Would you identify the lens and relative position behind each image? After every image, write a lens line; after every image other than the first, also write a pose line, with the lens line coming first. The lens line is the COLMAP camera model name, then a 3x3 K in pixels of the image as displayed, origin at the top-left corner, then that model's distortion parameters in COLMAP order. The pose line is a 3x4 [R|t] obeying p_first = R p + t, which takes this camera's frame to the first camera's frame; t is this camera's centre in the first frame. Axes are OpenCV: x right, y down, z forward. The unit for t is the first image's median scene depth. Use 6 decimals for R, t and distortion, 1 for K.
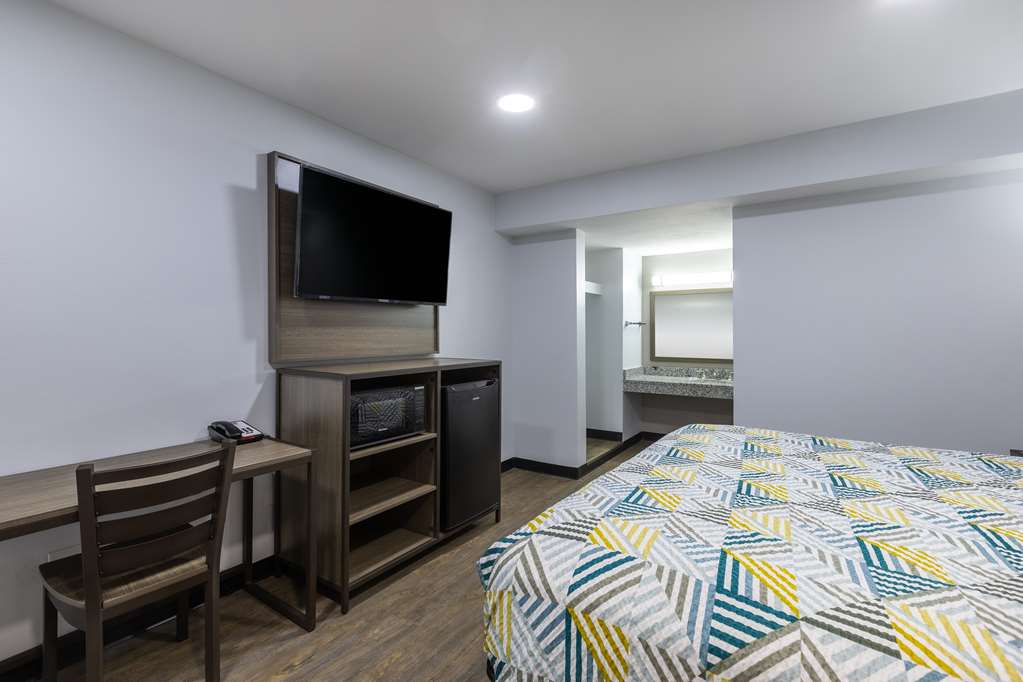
lens RADIAL K [[463.7, 0, 512.0], [0, 463.7, 330.1], [0, 0, 1]] dist [0.002911, 0.000305]
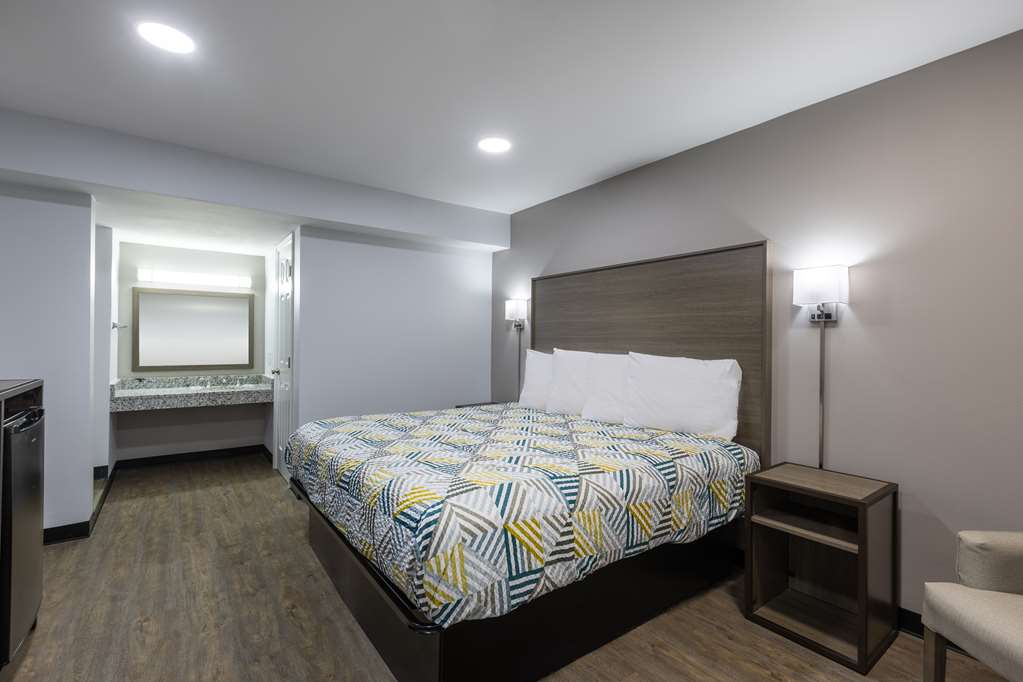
lens RADIAL K [[461.2, 0, 511.5], [0, 461.2, 341.0], [0, 0, 1]] dist [0.000537, 0.000162]
pose [[0.345355, 0.001578, 0.938471, -1.145419], [-0.013470, 0.999904, 0.003276, 0.002243], [-0.938375, -0.013773, 0.345343, 0.436650]]
